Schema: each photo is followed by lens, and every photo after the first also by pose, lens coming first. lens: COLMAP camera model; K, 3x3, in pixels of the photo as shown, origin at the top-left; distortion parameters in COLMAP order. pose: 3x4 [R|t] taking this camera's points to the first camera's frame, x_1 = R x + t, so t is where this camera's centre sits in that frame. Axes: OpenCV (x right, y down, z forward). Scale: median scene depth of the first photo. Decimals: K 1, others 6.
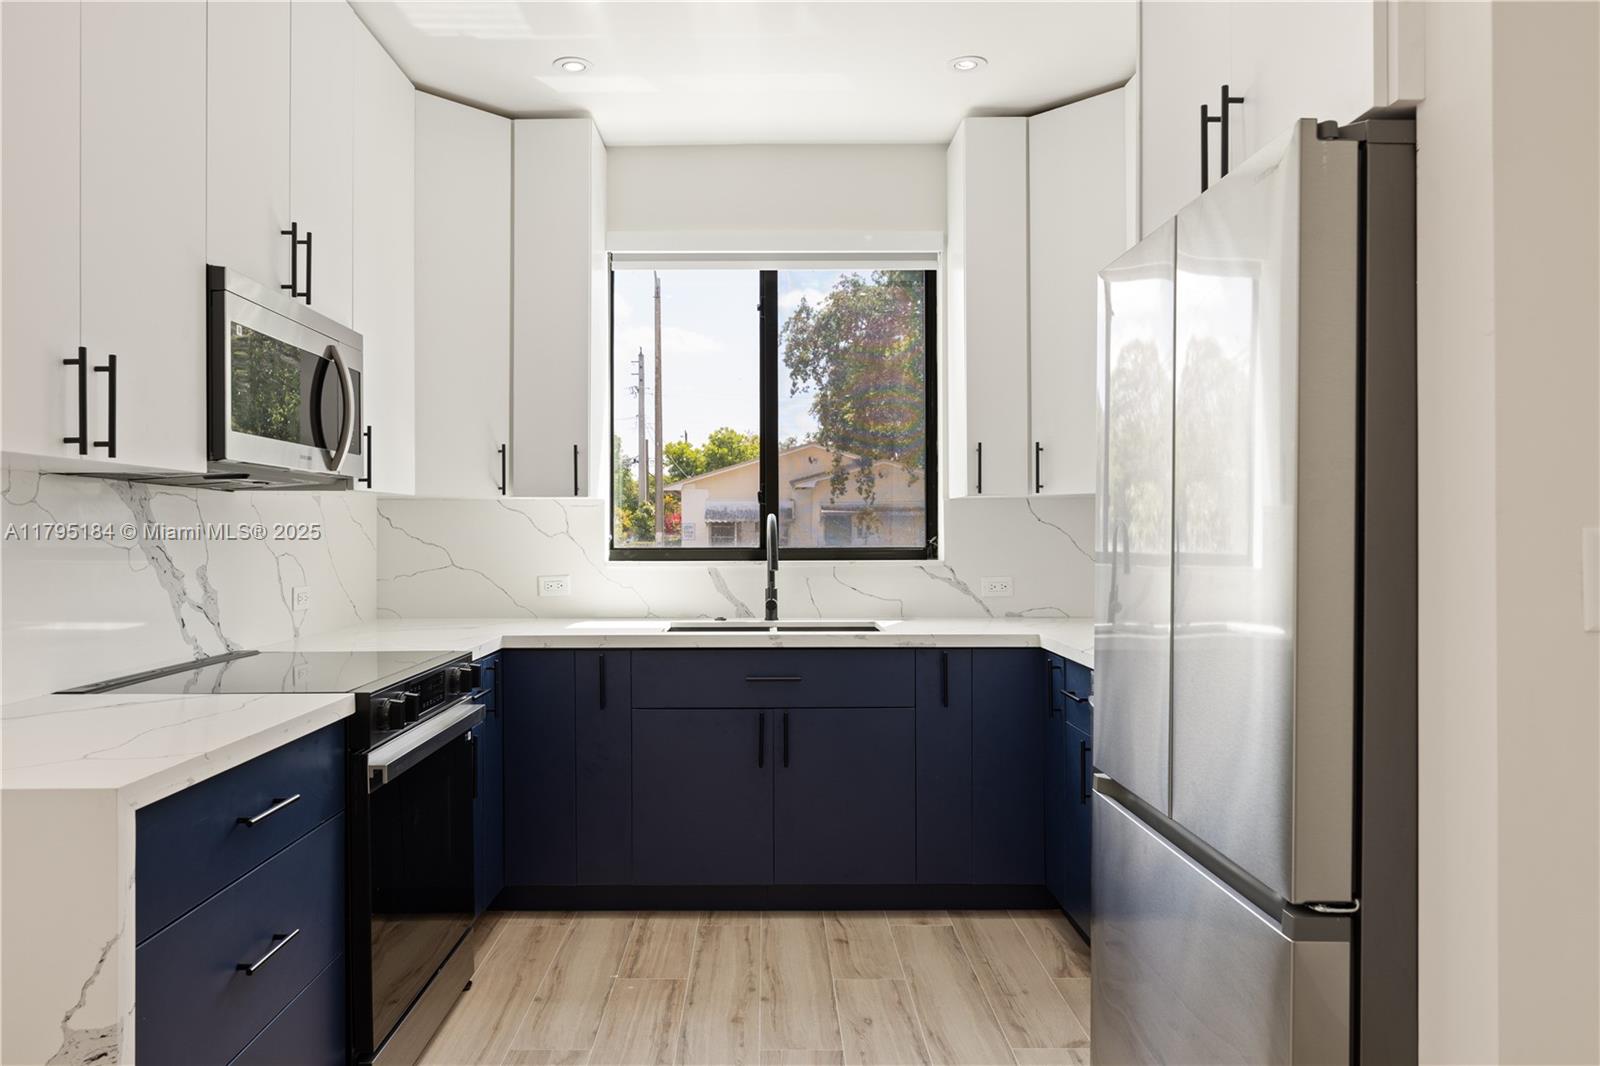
lens RADIAL K [[1057.7, 0, 762.1], [0, 1057.7, 527.1], [0, 0, 1]] dist [-0.007721, -0.002569]
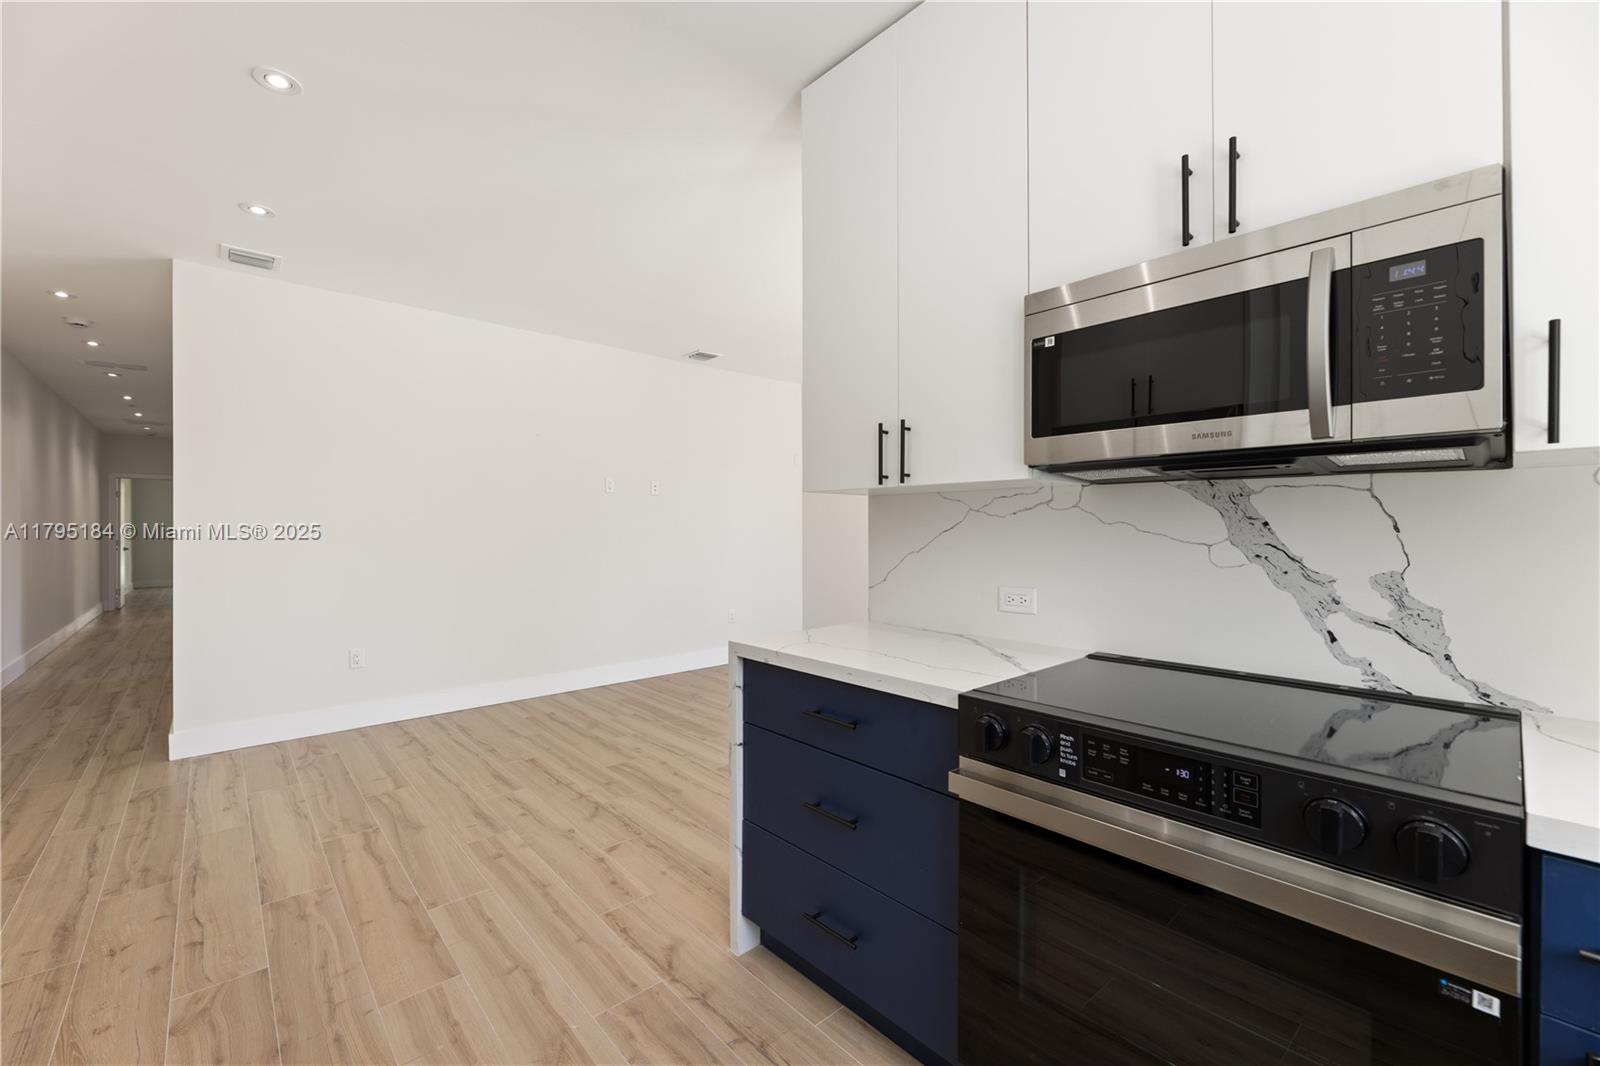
lens RADIAL K [[641.6, 0, 800.7], [0, 641.6, 533.7], [0, 0, 1]] dist [-0.002907, -0.000010]
pose [[-0.733591, 0.006994, -0.679556, 0.089307], [0.004719, 0.999975, 0.005198, 0.003194], [0.679575, 0.000607, -0.733605, 0.871927]]
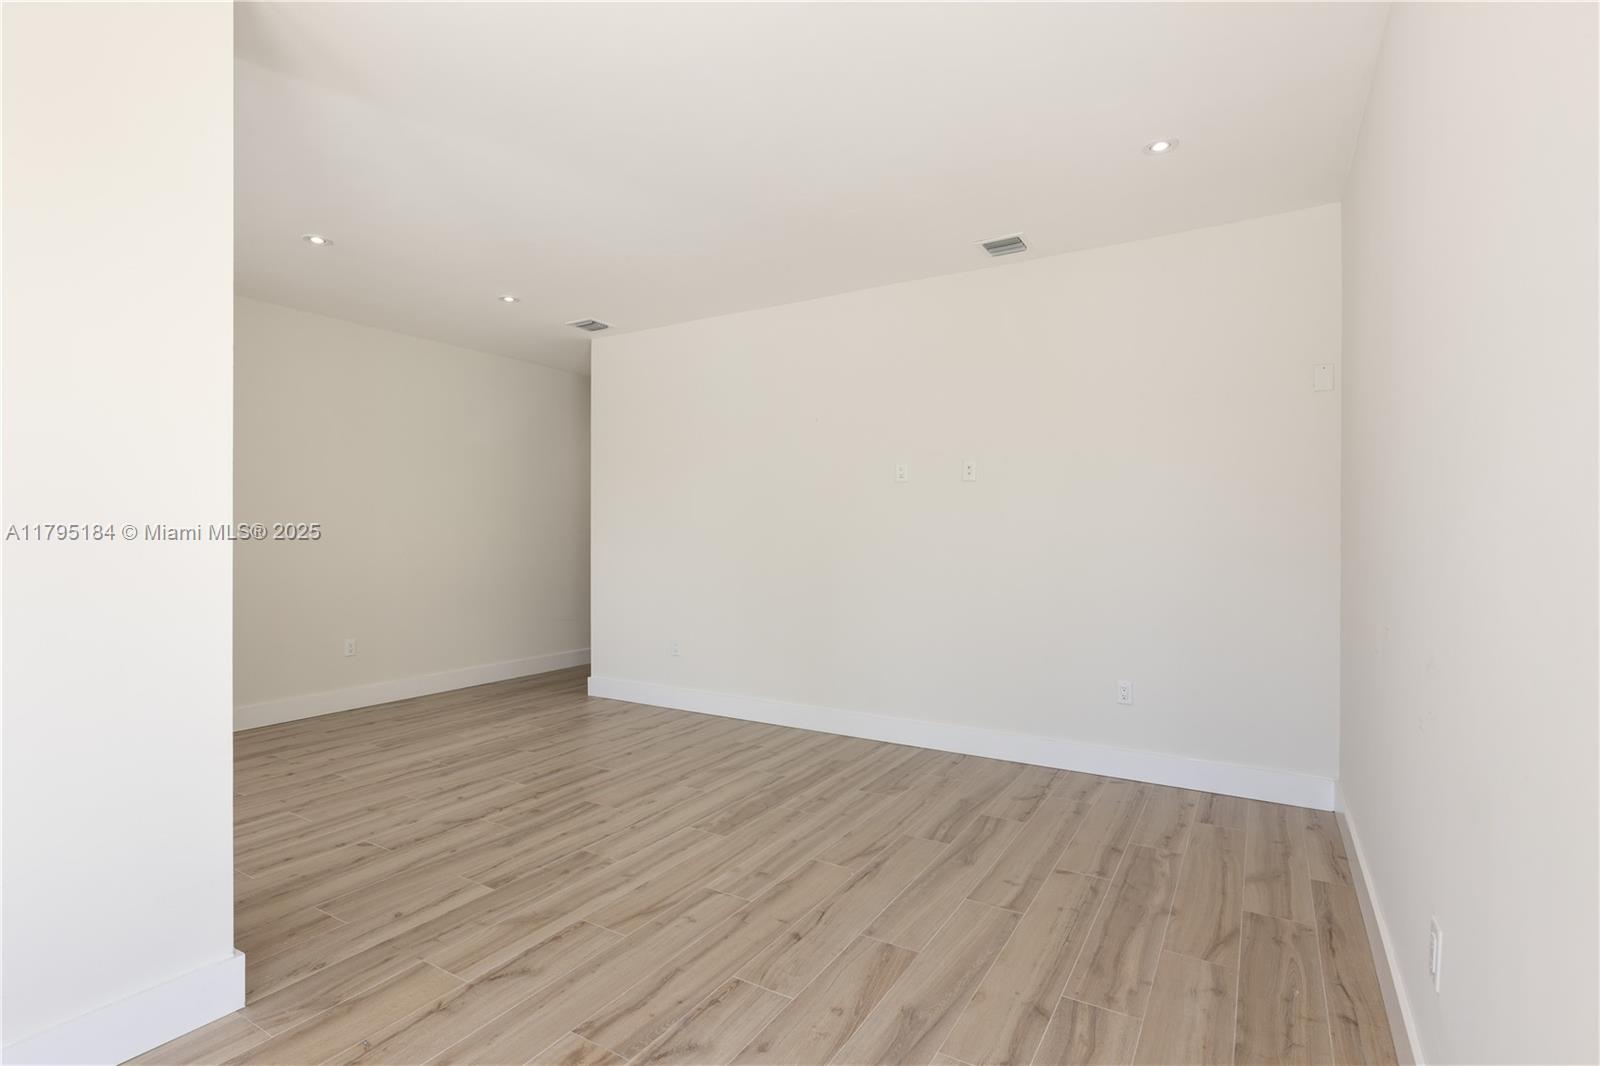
lens RADIAL K [[779.9, 0, 798.9], [0, 779.9, 544.7], [0, 0, 1]] dist [-0.006310, -0.000813]
pose [[-0.856314, -0.008618, 0.516383, -1.180757], [-0.002758, 0.999923, 0.012114, 0.004189], [-0.516448, 0.008949, -0.856272, 0.694844]]
